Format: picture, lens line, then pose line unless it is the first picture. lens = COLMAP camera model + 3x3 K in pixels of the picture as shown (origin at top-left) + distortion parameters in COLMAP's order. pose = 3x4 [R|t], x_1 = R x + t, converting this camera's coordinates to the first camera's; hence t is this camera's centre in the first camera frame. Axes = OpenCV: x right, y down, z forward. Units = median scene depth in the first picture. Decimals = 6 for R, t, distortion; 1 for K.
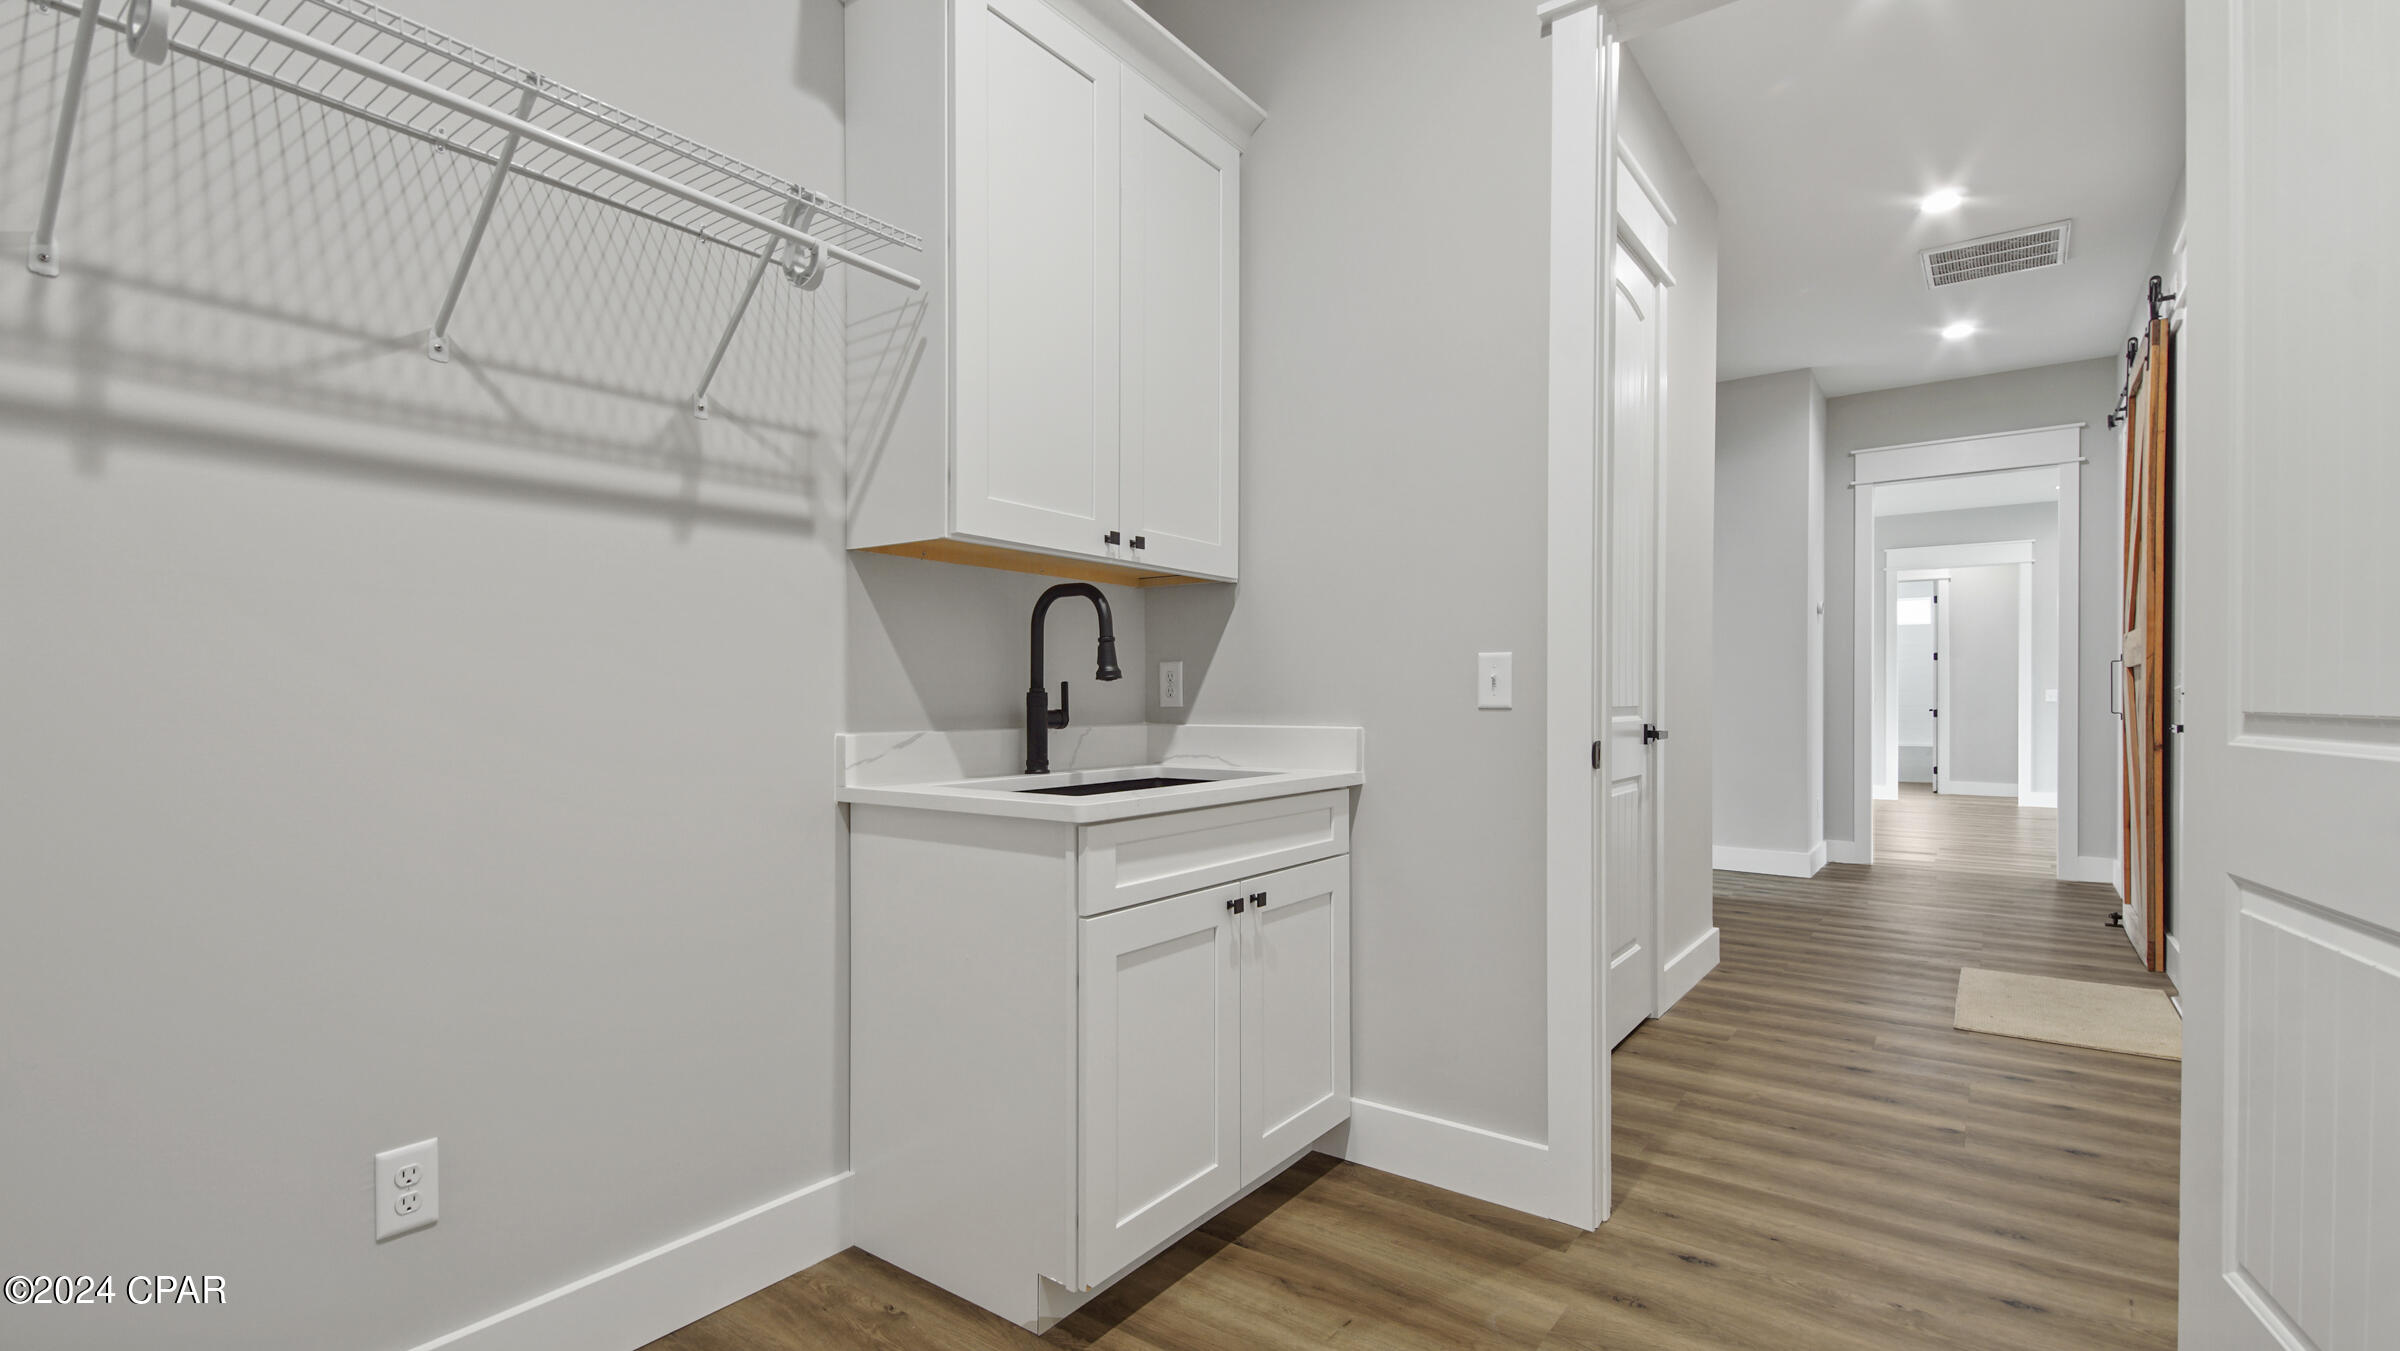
lens RADIAL K [[1090.8, 0, 1199.4], [0, 1090.8, 680.9], [0, 0, 1]] dist [0.014034, -0.001855]
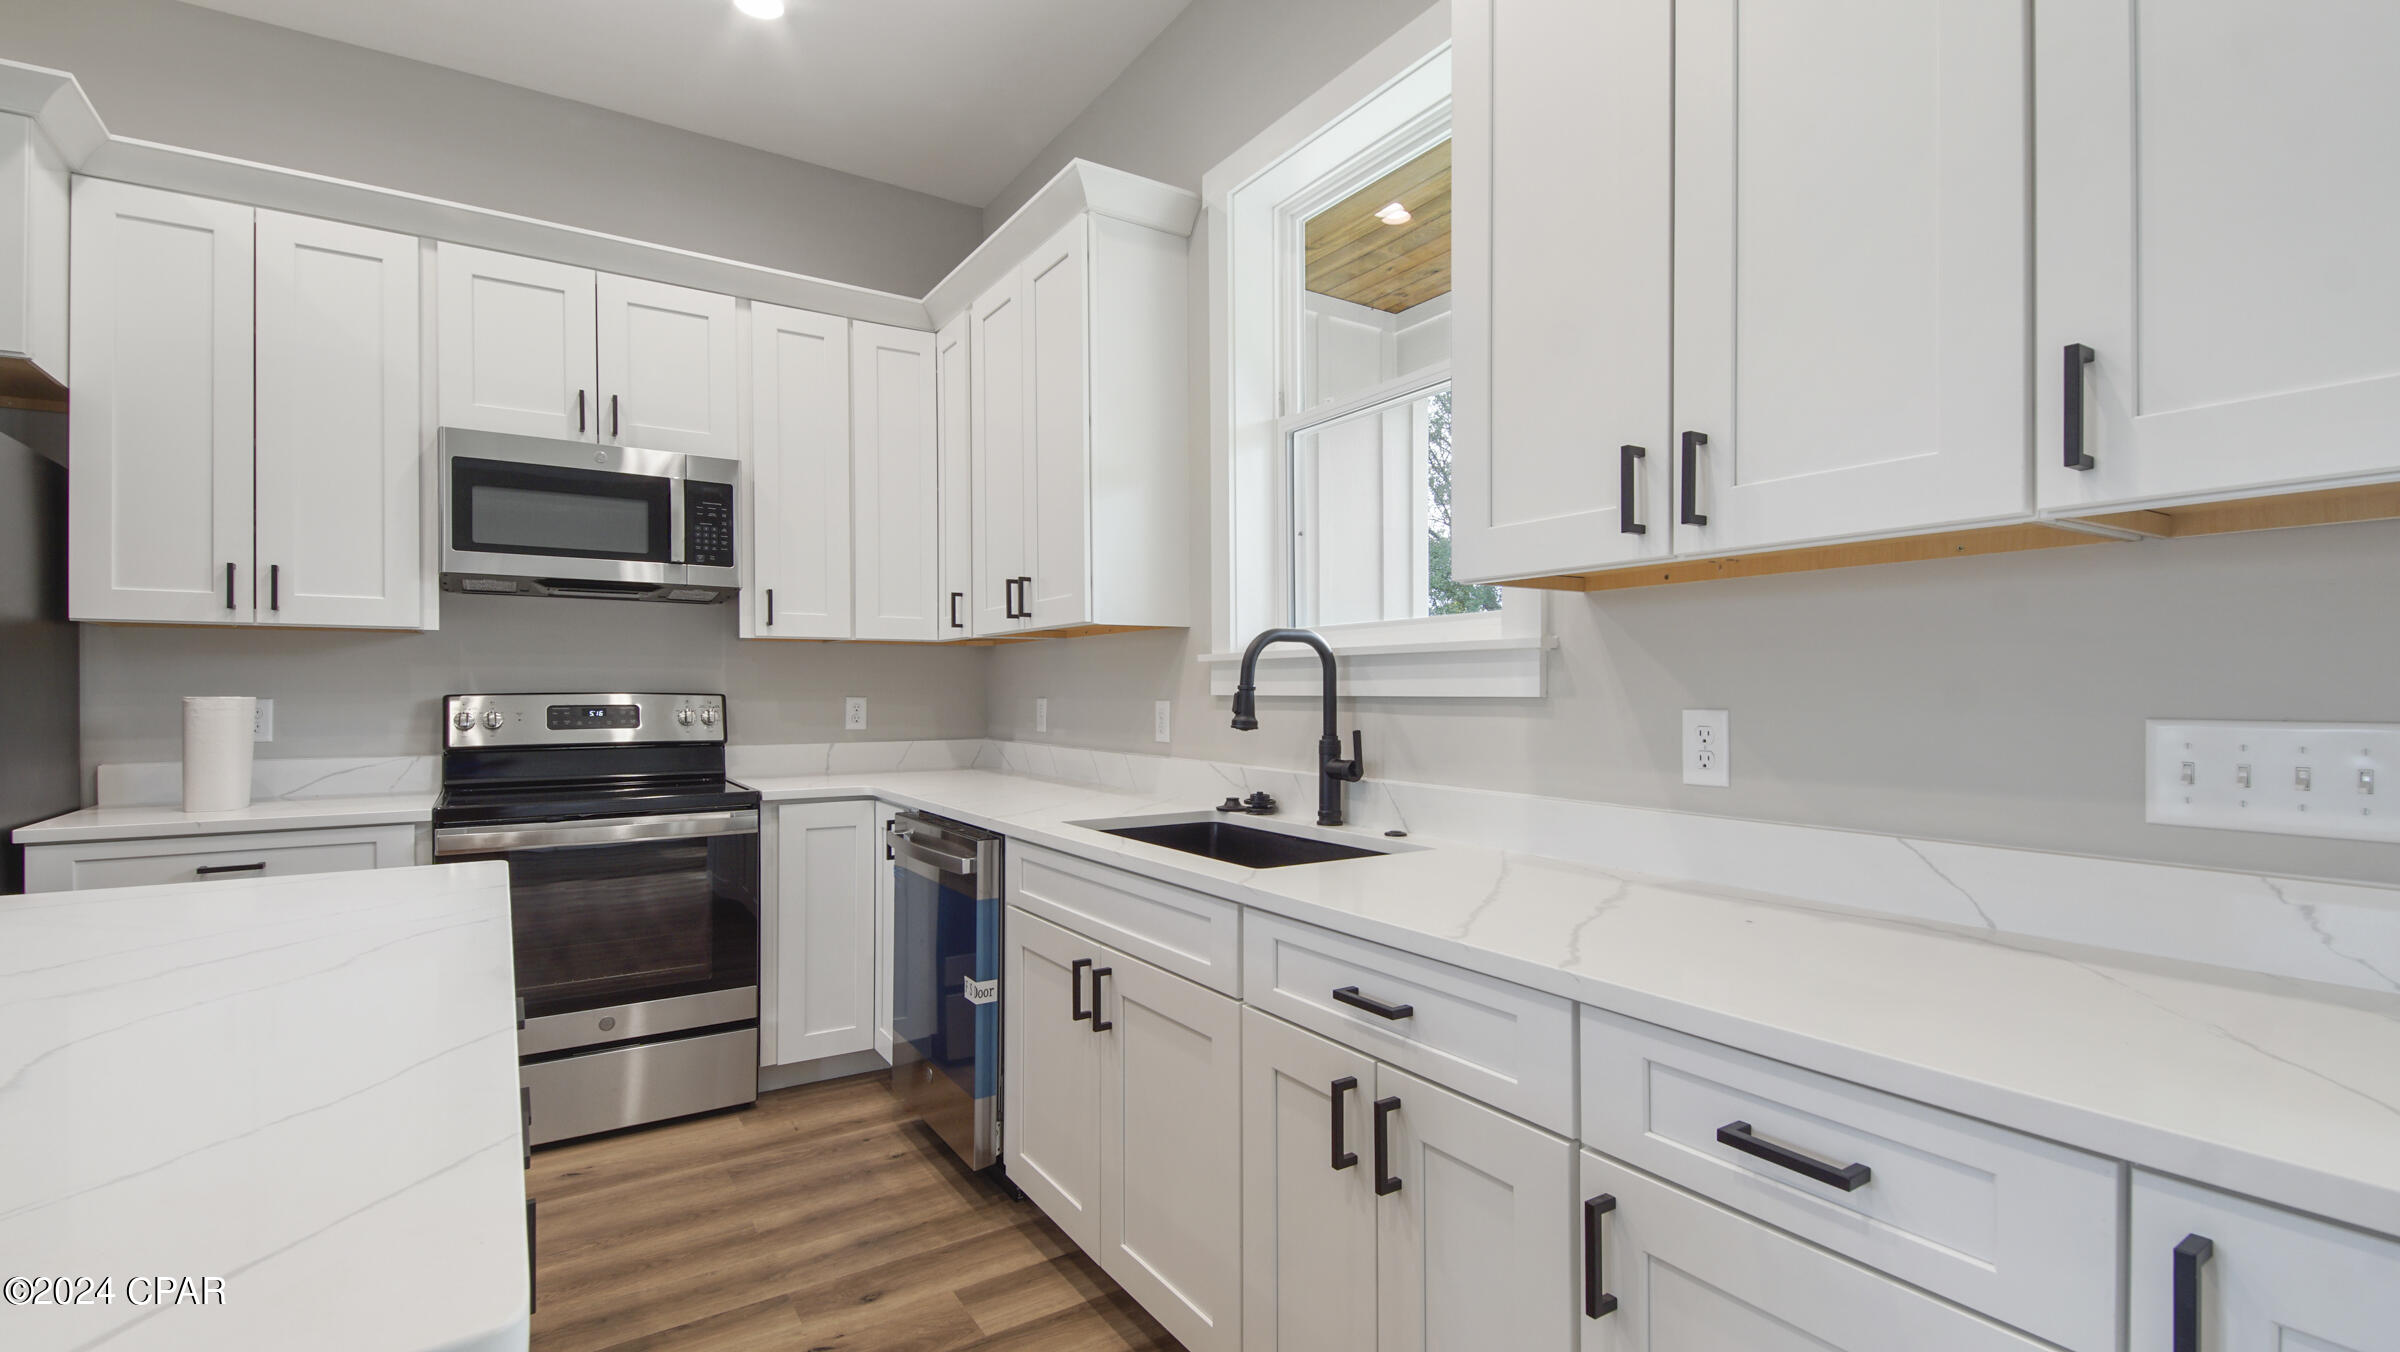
lens RADIAL K [[1090.8, 0, 1193.9], [0, 1090.8, 668.8], [0, 0, 1]] dist [0.014034, -0.001855]
pose [[-0.363221, -0.016334, -0.931560, 0.786661], [-0.000849, 0.999852, -0.017201, -0.036043], [0.931703, -0.005457, -0.363181, 1.221606]]
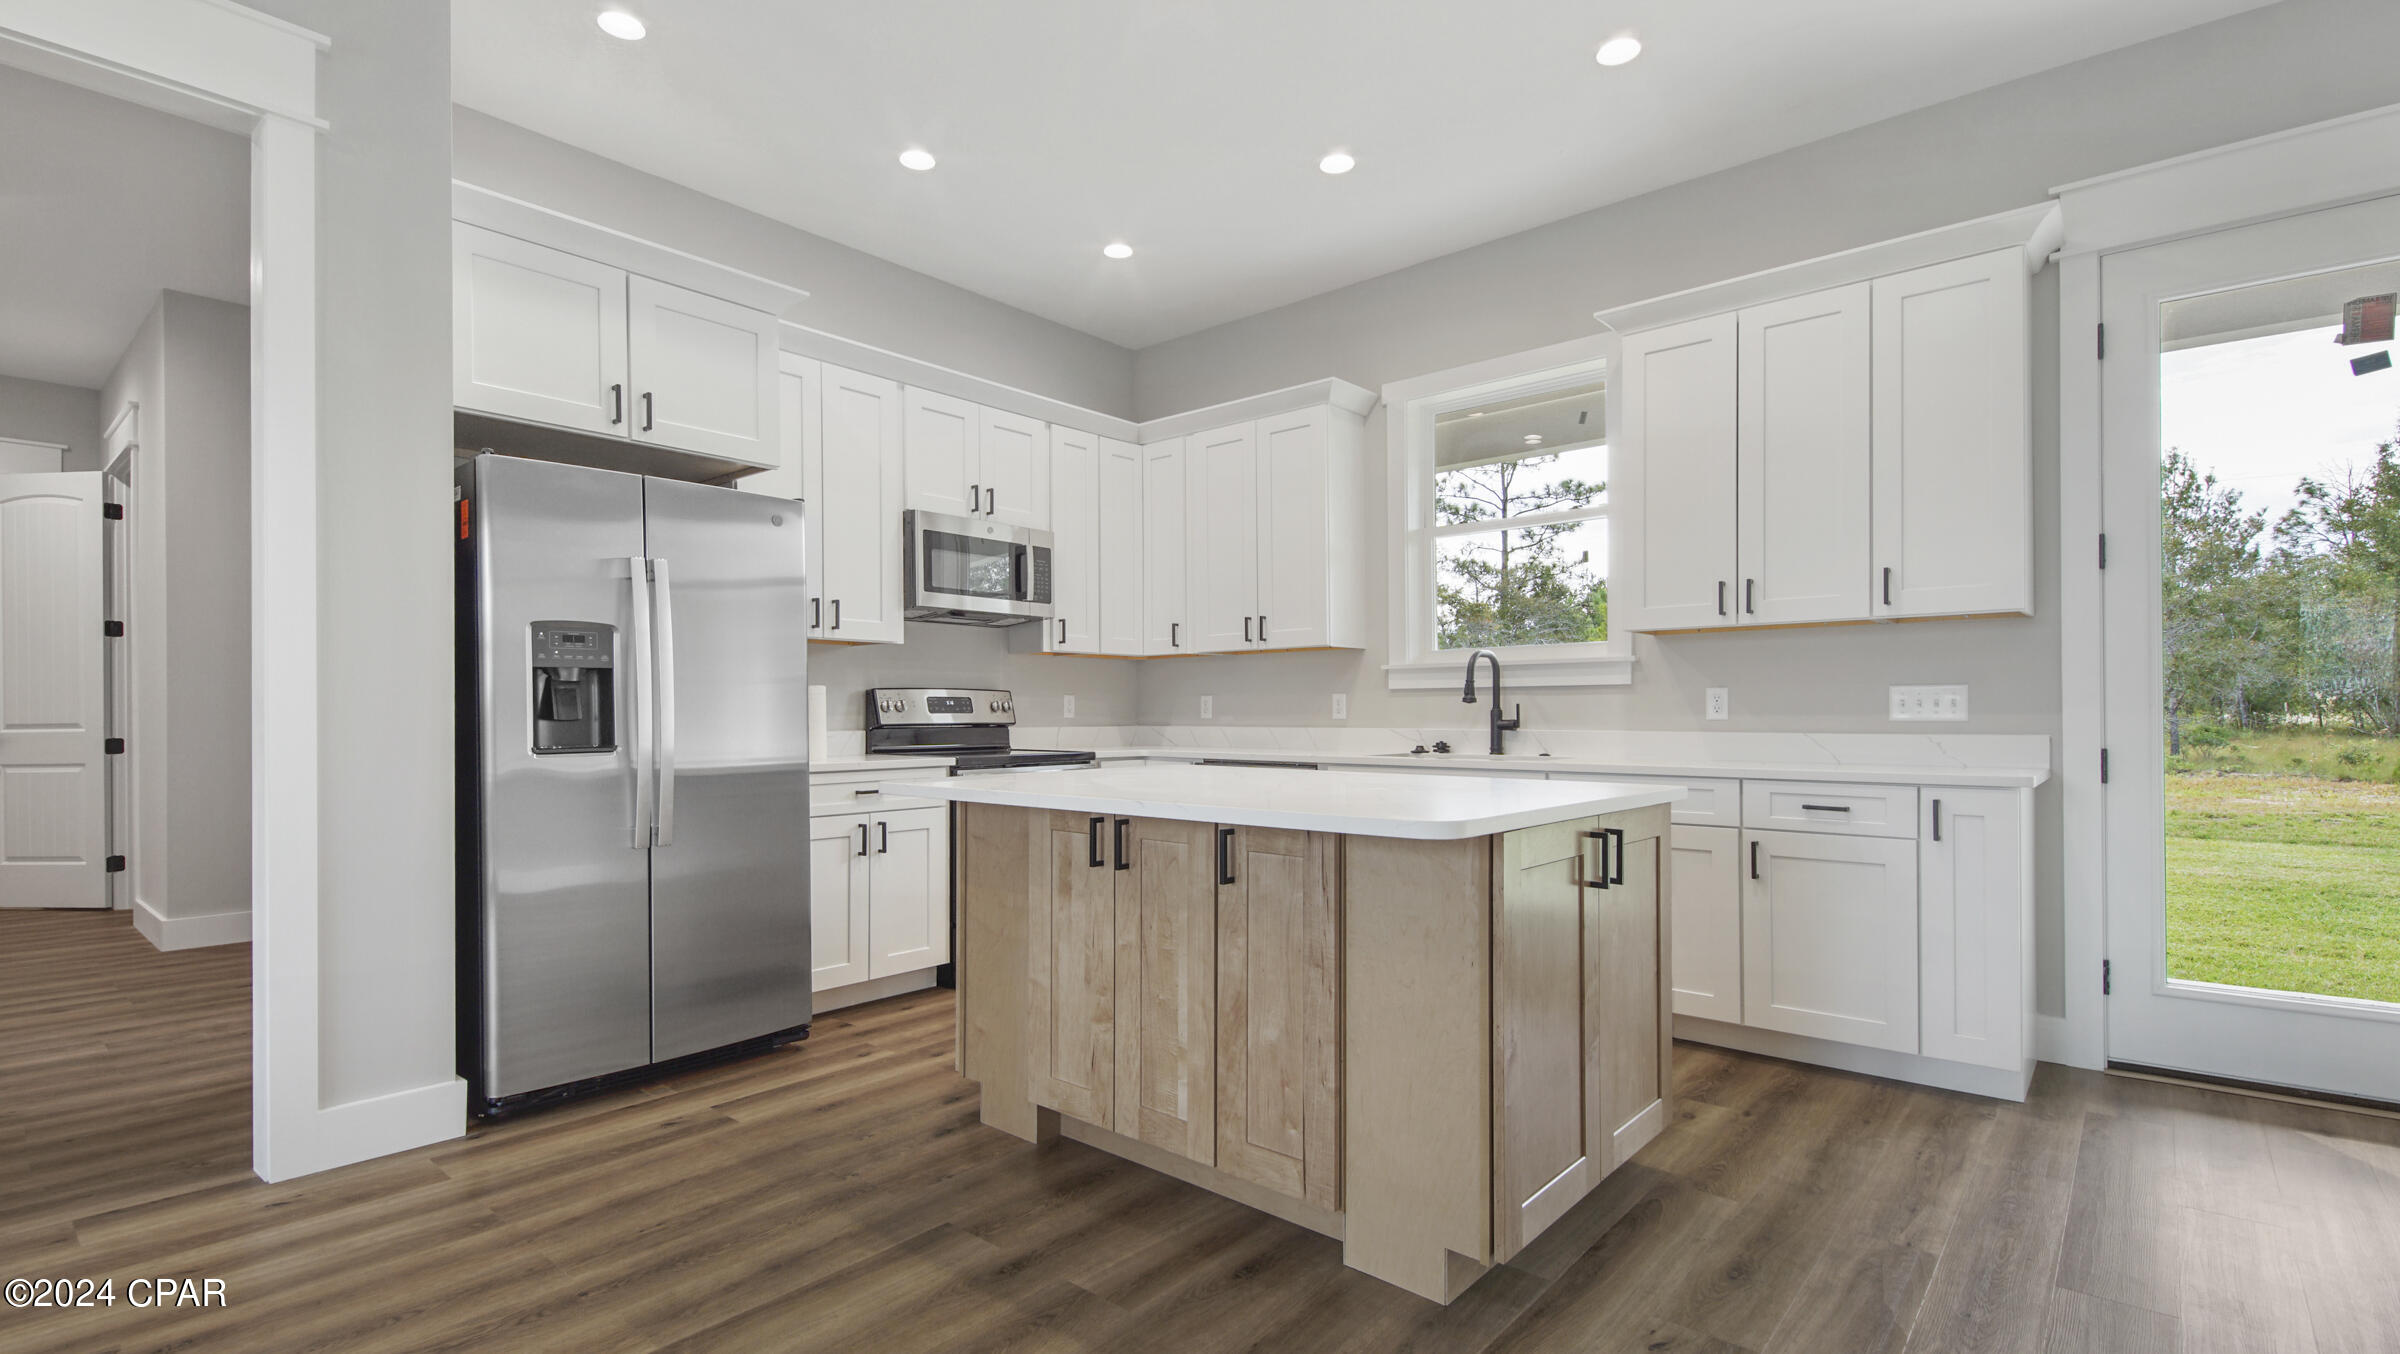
lens RADIAL K [[1090.8, 0, 1180.0], [0, 1090.8, 715.2], [0, 0, 1]] dist [0.014034, -0.001855]
pose [[-0.099121, 0.002917, -0.995071, 1.714369], [-0.000786, 0.999995, 0.003010, 0.013442], [0.995075, 0.001080, -0.099118, 0.644623]]
